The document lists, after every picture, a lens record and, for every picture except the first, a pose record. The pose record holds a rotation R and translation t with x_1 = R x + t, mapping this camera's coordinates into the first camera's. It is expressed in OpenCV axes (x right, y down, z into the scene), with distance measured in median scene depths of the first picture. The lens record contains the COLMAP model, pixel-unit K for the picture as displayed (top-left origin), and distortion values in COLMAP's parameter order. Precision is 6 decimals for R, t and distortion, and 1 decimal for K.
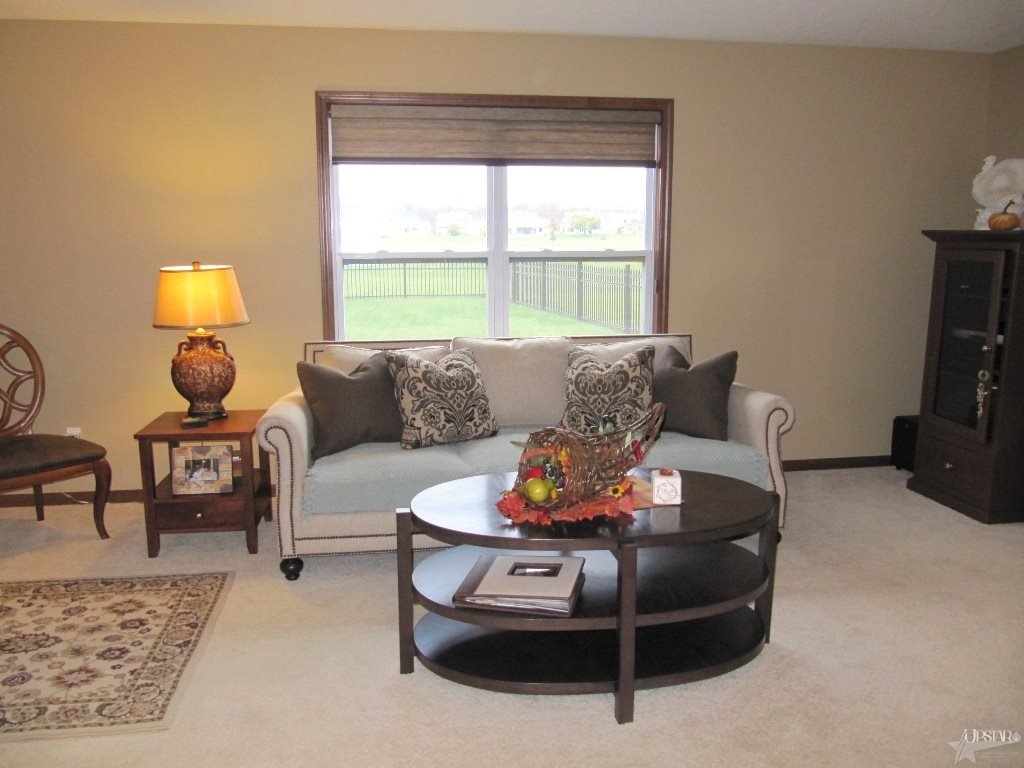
lens RADIAL K [[778.8, 0, 500.3], [0, 778.8, 426.8], [0, 0, 1]] dist [-0.091054, 0.055873]
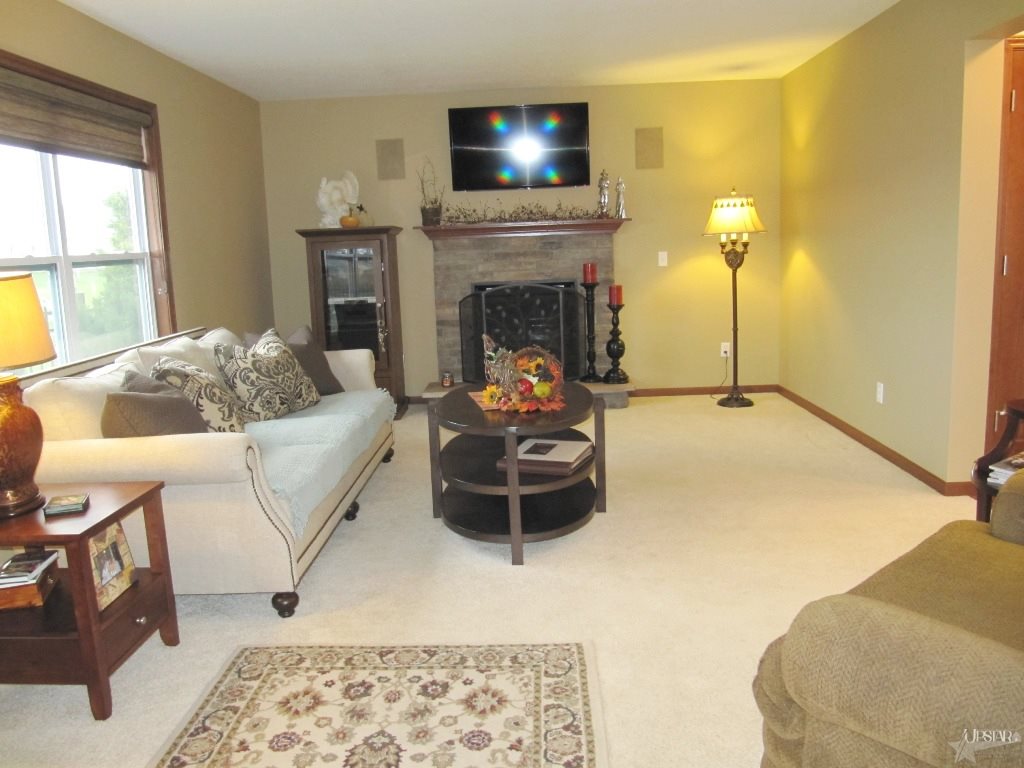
lens RADIAL K [[854.5, 0, 512.0], [0, 854.5, 384.0], [0, 0, 1]] dist [-0.117278, -0.001919]
pose [[0.172071, -0.152515, 0.973206, -1.216050], [0.277945, 0.955318, 0.100568, -0.071017], [-0.945060, 0.253193, 0.206773, 0.609087]]
